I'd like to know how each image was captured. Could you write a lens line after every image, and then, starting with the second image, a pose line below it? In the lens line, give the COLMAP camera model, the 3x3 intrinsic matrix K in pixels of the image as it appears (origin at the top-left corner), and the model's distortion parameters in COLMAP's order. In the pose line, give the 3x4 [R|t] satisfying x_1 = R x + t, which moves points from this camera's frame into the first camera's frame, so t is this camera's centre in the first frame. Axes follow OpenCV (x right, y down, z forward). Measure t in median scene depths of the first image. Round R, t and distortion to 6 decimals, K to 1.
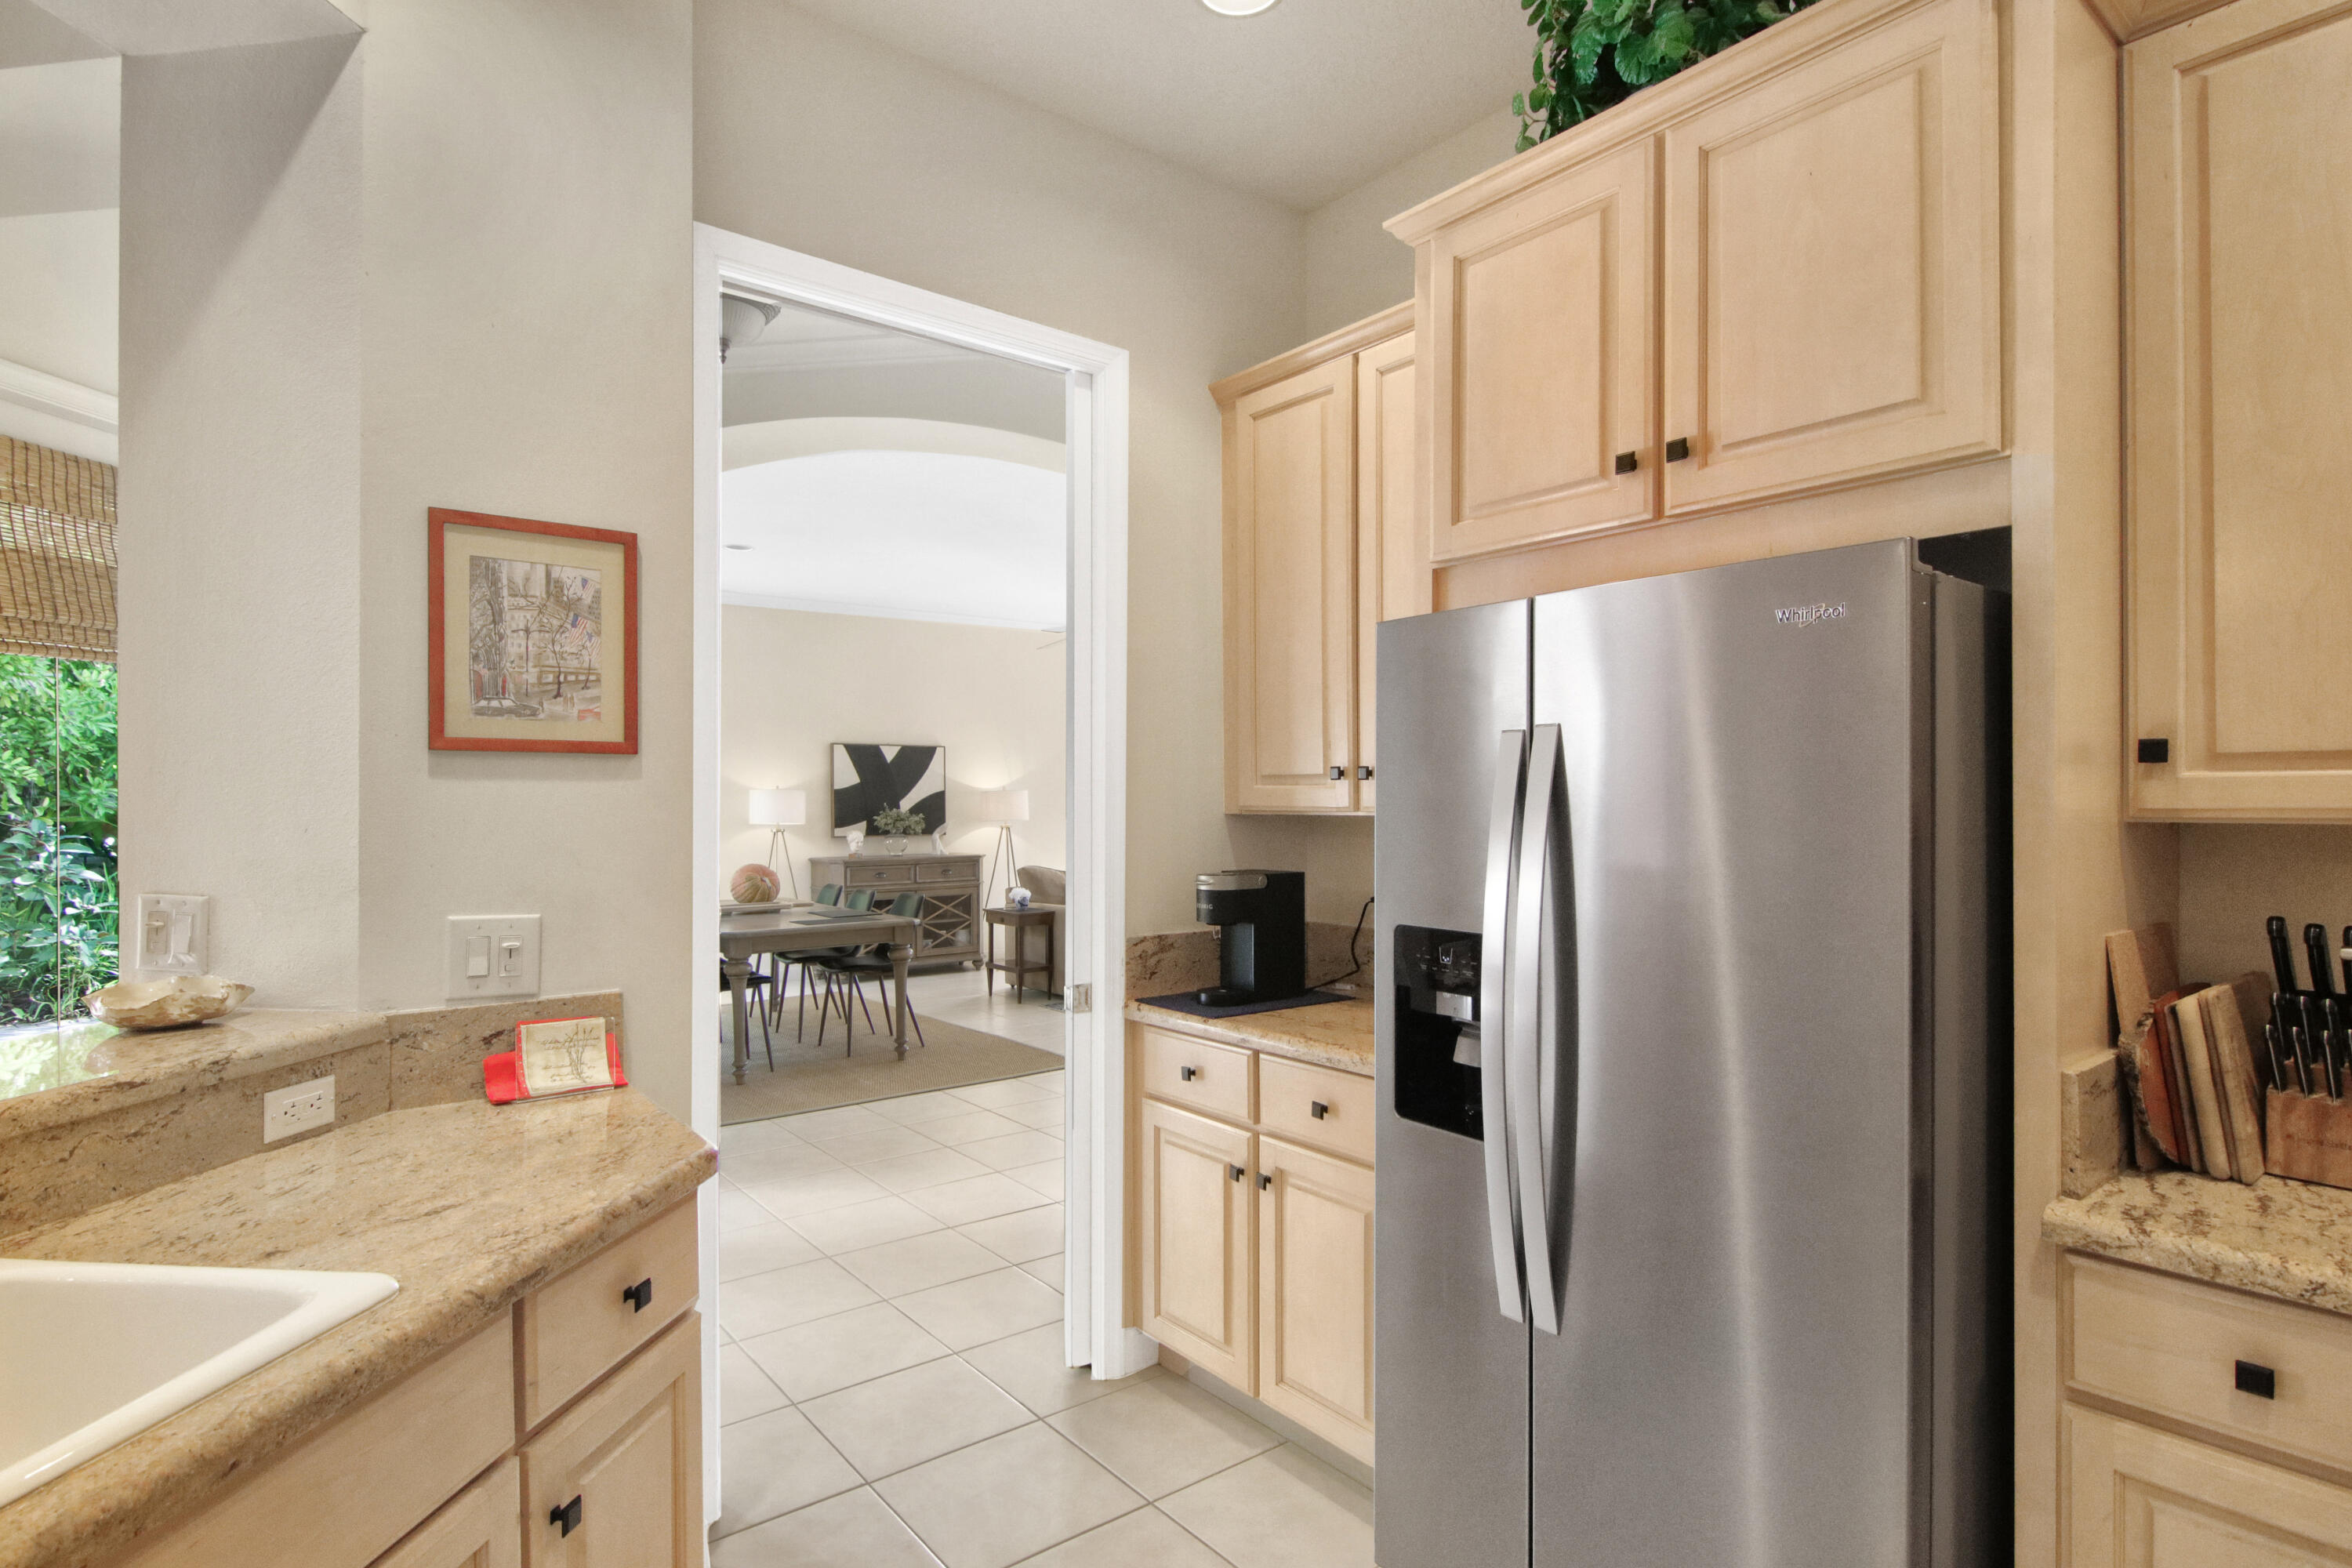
lens RADIAL K [[1184.9, 0, 1171.9], [0, 1184.9, 796.7], [0, 0, 1]] dist [-0.003499, -0.010467]
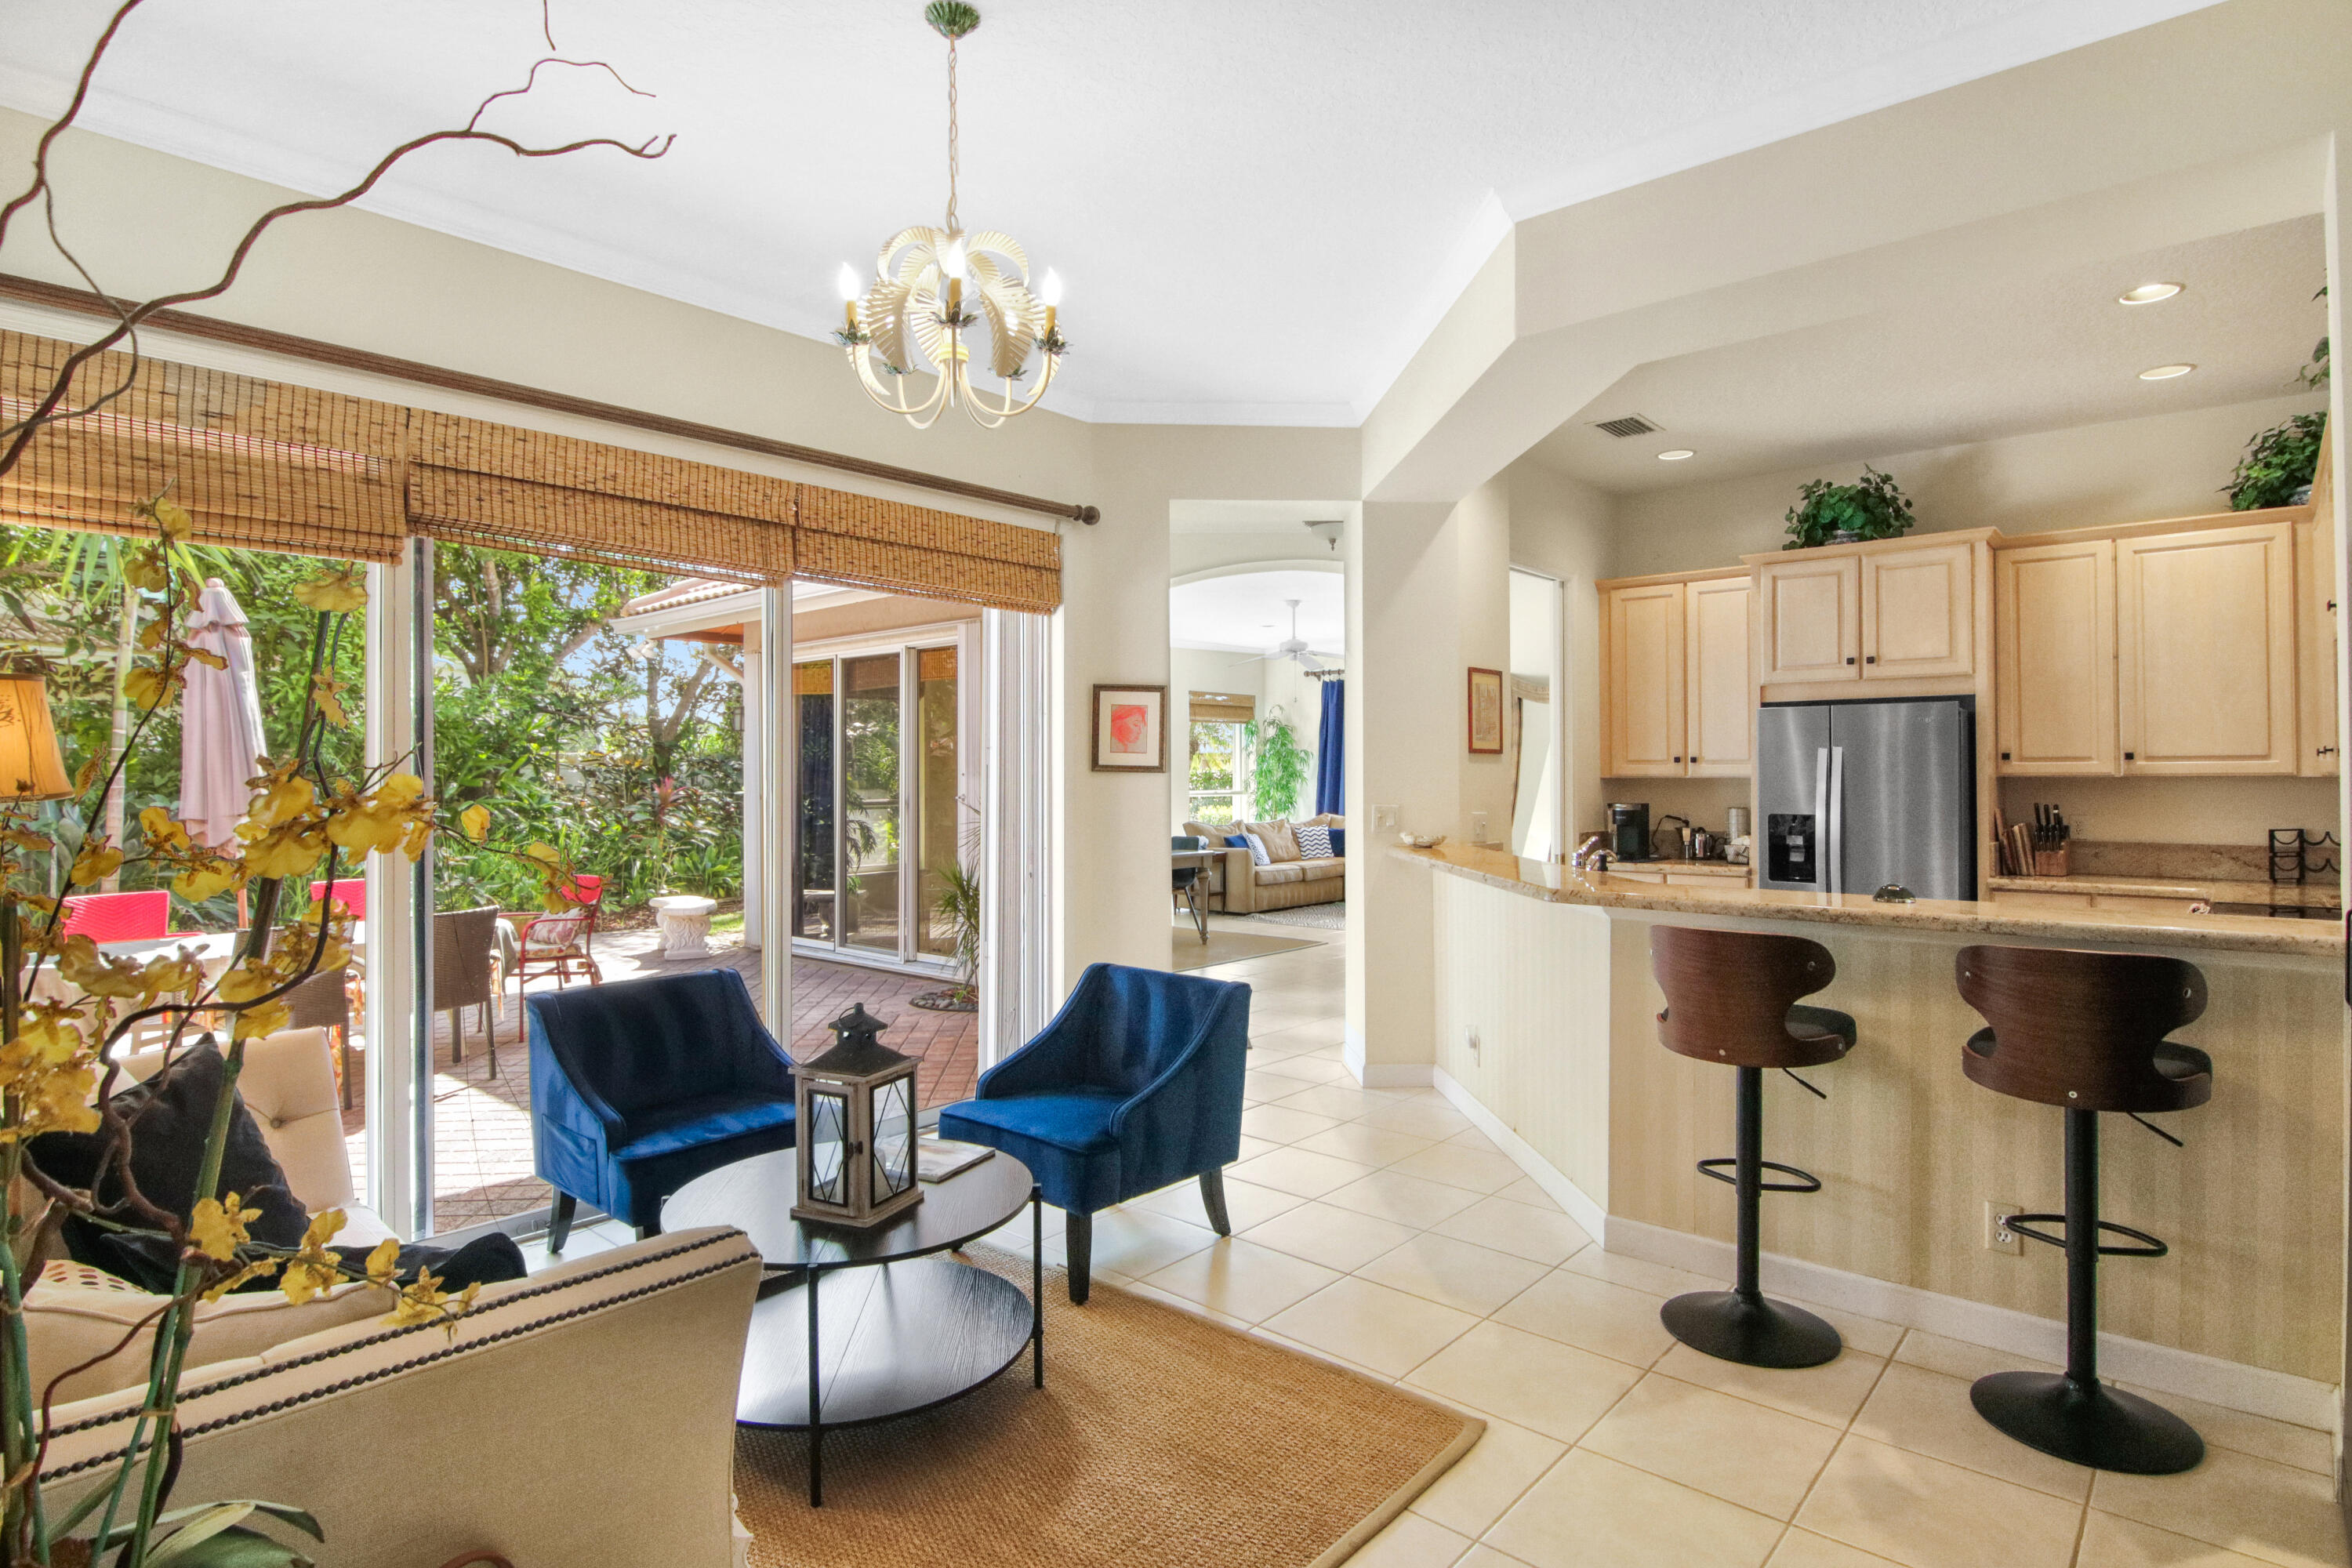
lens RADIAL K [[1208.2, 0, 1173.1], [0, 1208.2, 752.7], [0, 0, 1]] dist [-0.021166, -0.000590]
pose [[0.983448, 0.002488, 0.181172, -0.362424], [0.000073, 0.999900, -0.014128, 0.000139], [-0.181189, 0.013908, 0.983350, -0.331055]]
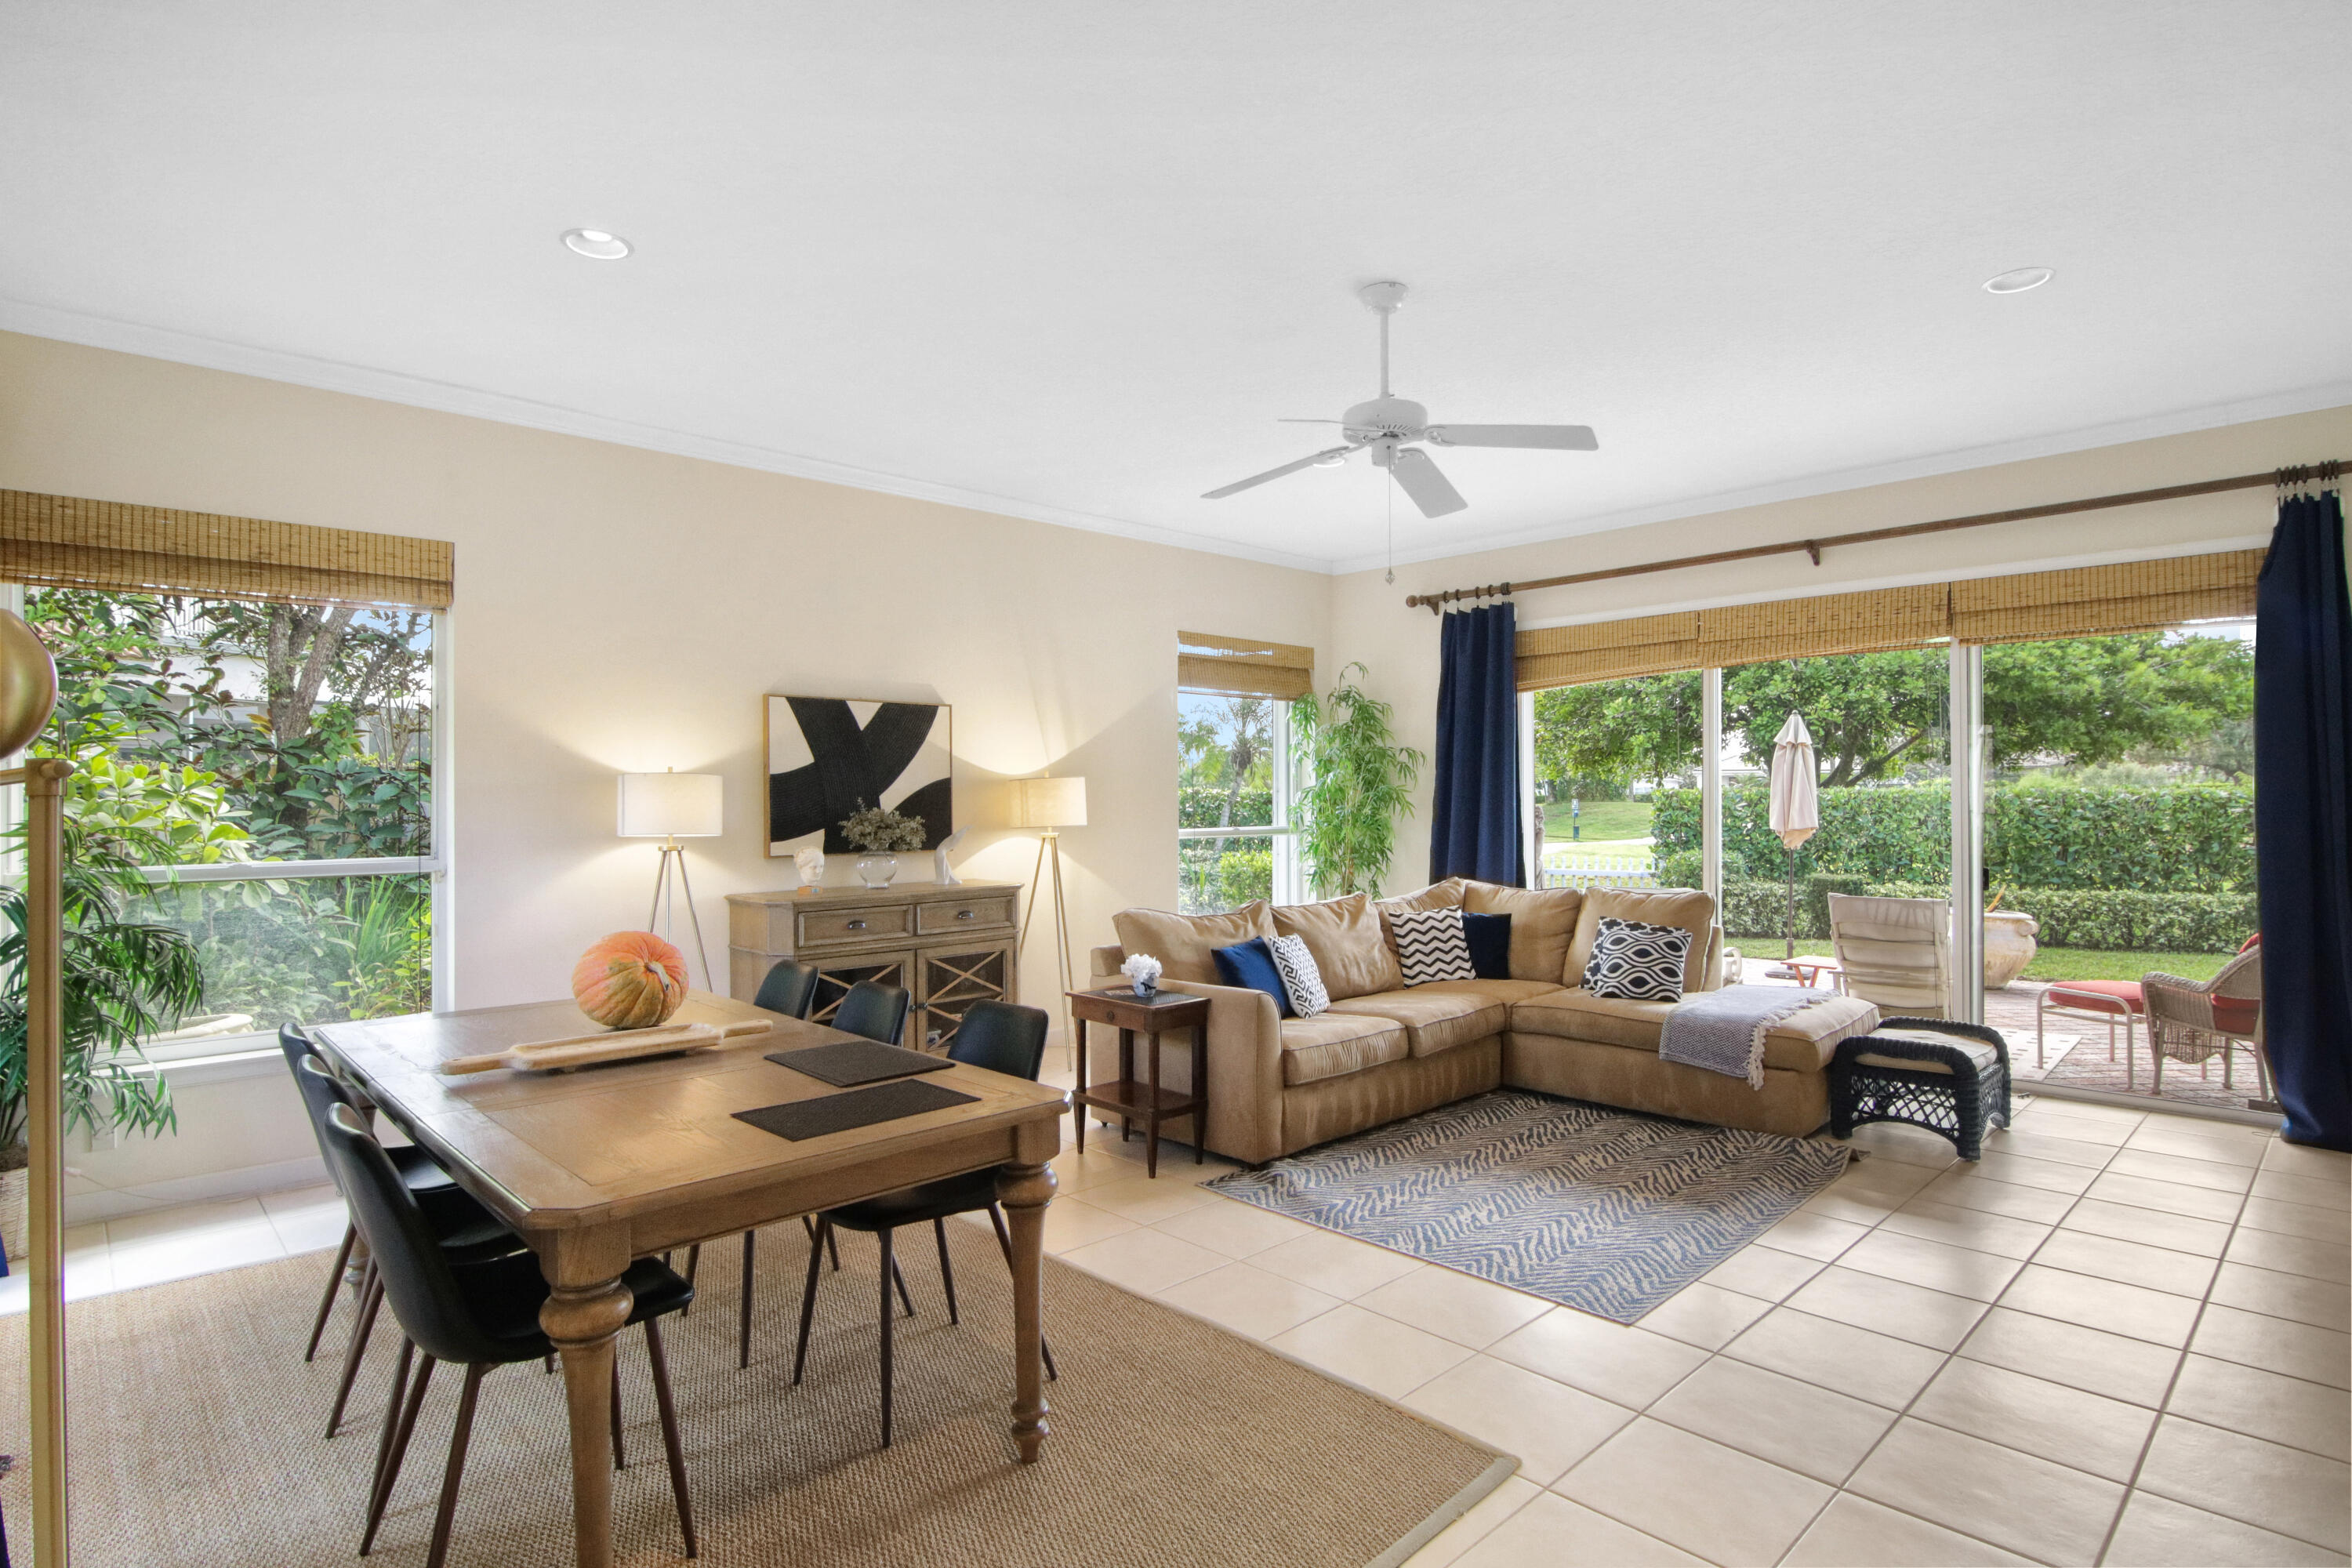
lens RADIAL K [[1184.9, 0, 1171.9], [0, 1184.9, 796.7], [0, 0, 1]] dist [-0.003499, -0.010467]
pose [[0.995041, -0.002837, 0.099422, -0.147065], [0.002317, 0.999983, 0.005344, 0.001923], [-0.099435, -0.005087, 0.995031, 0.405188]]
